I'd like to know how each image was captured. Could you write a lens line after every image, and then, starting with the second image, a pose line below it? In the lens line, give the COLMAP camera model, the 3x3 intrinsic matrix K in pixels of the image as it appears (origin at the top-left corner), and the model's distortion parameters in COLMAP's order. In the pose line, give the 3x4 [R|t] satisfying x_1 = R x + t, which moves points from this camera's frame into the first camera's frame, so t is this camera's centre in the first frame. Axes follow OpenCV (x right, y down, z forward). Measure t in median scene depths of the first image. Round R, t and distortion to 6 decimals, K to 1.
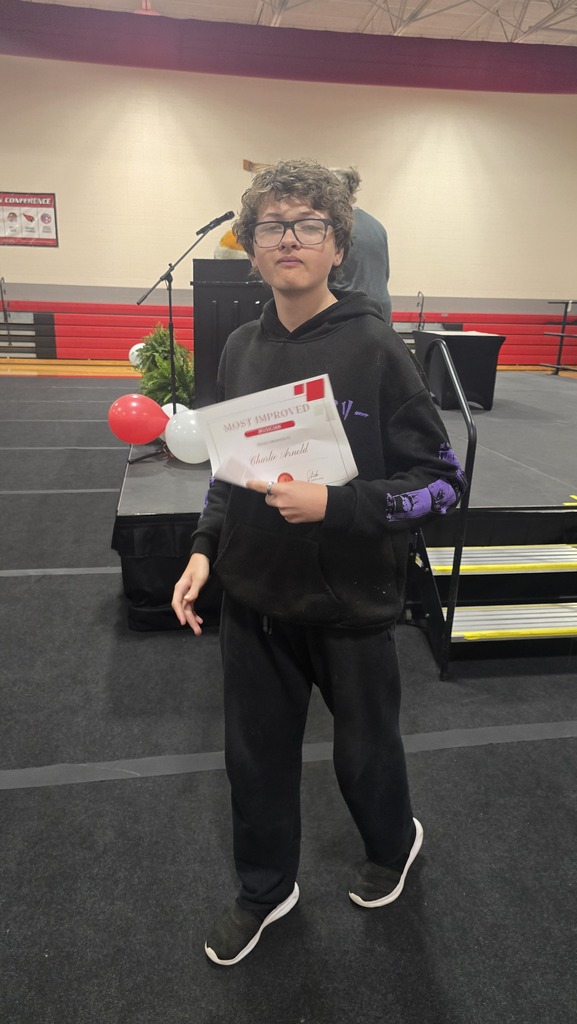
lens RADIAL K [[694.9, 0, 274.1], [0, 694.9, 506.1], [0, 0, 1]] dist [0.050133, -0.045504]
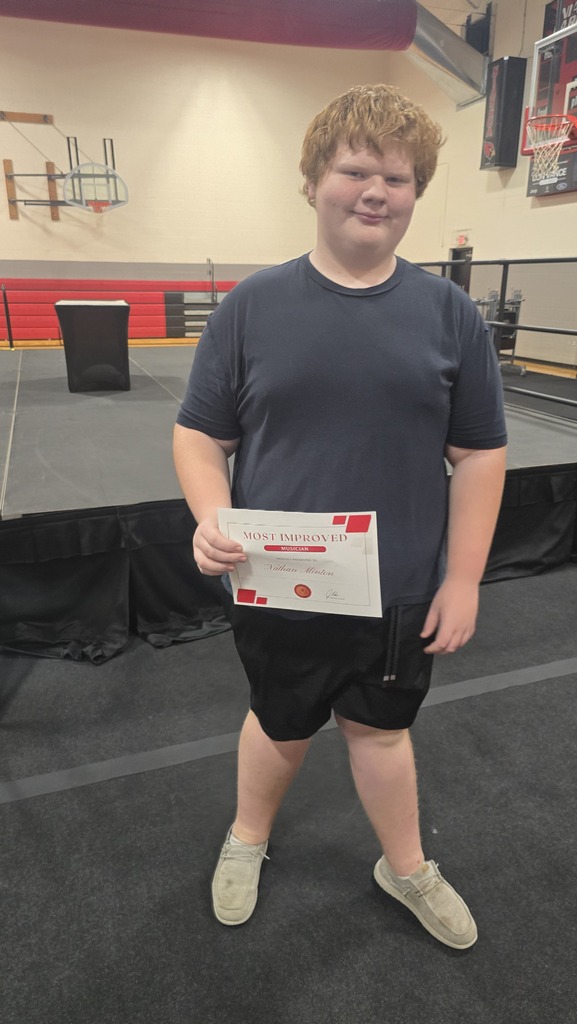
lens RADIAL K [[712.0, 0, 301.1], [0, 712.0, 509.6], [0, 0, 1]] dist [0.015283, 0.006888]
pose [[0.980441, -0.078713, 0.180386, 0.688670], [0.072074, 0.996469, 0.043080, -0.018958], [-0.183140, -0.029236, 0.982652, 0.138338]]
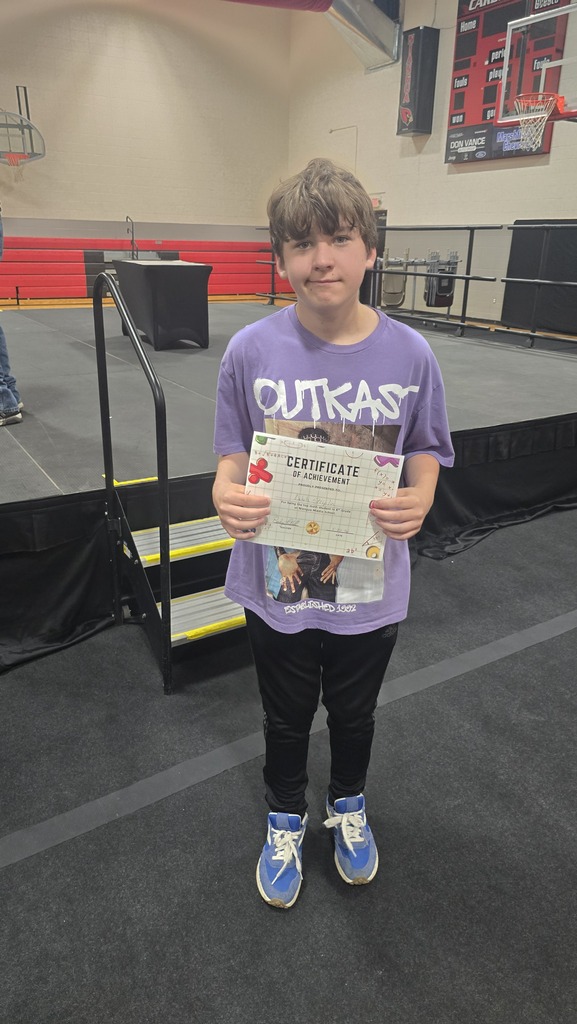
lens RADIAL K [[695.3, 0, 288.5], [0, 695.3, 512.0], [0, 0, 1]] dist [0.053177, -0.047529]
pose [[0.923369, -0.149249, 0.353715, 0.096817], [0.113660, 0.986311, 0.119464, -0.041002], [-0.366703, -0.070106, 0.927693, 0.164183]]
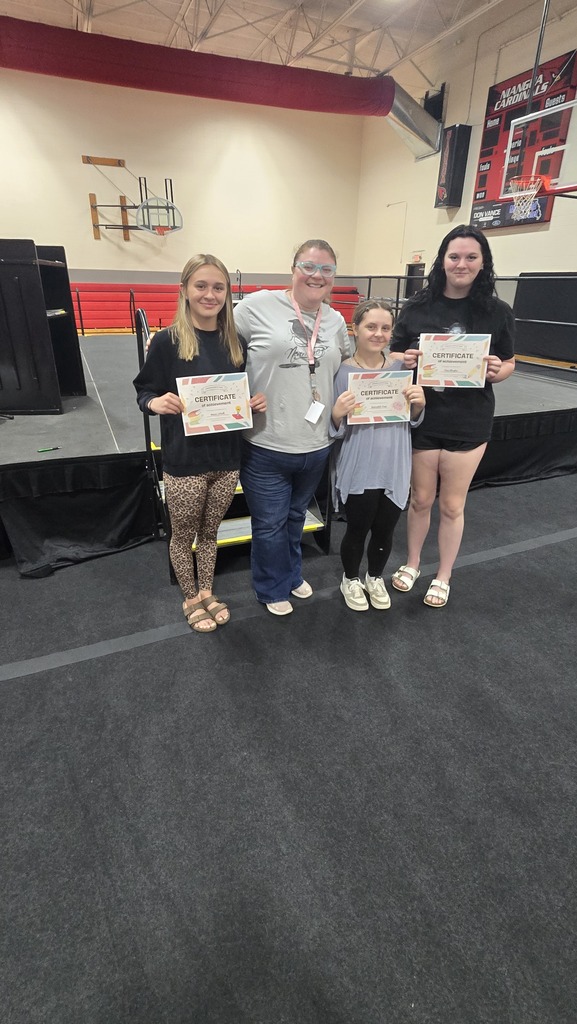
lens RADIAL K [[496.7, 0, 281.7], [0, 496.7, 510.4], [0, 0, 1]] dist [-0.001698, 0.000477]
pose [[0.970909, -0.106705, 0.214358, 0.220285], [0.073144, 0.984594, 0.158825, -0.014679], [-0.228003, -0.138526, 0.963756, 0.073523]]
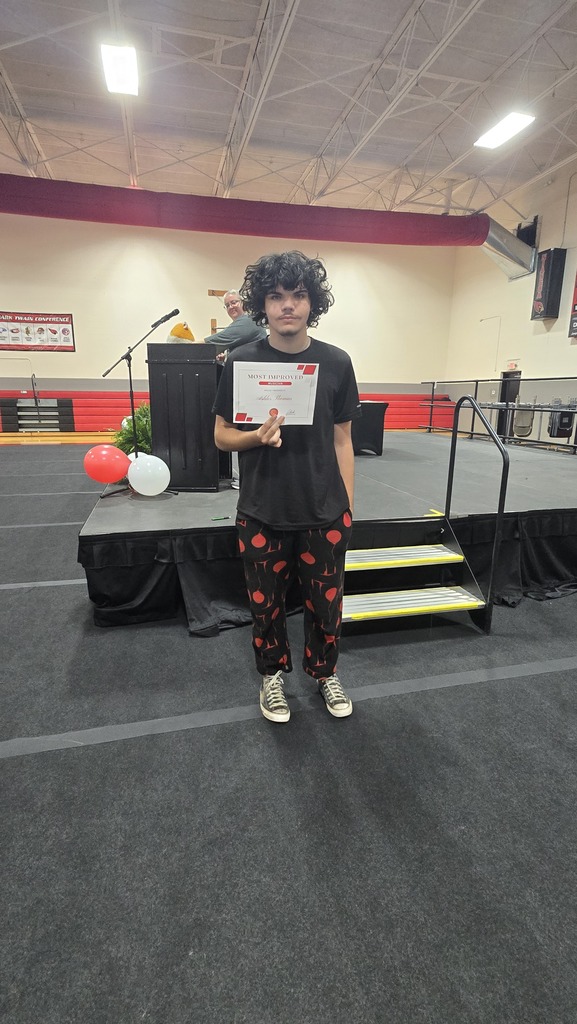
lens RADIAL K [[496.7, 0, 281.7], [0, 496.7, 510.4], [0, 0, 1]] dist [-0.001698, 0.000477]
pose [[0.996592, -0.035559, 0.074427, 0.069485], [0.039134, 0.998121, -0.047143, 0.022811], [-0.072611, 0.049895, 0.996112, 0.064611]]
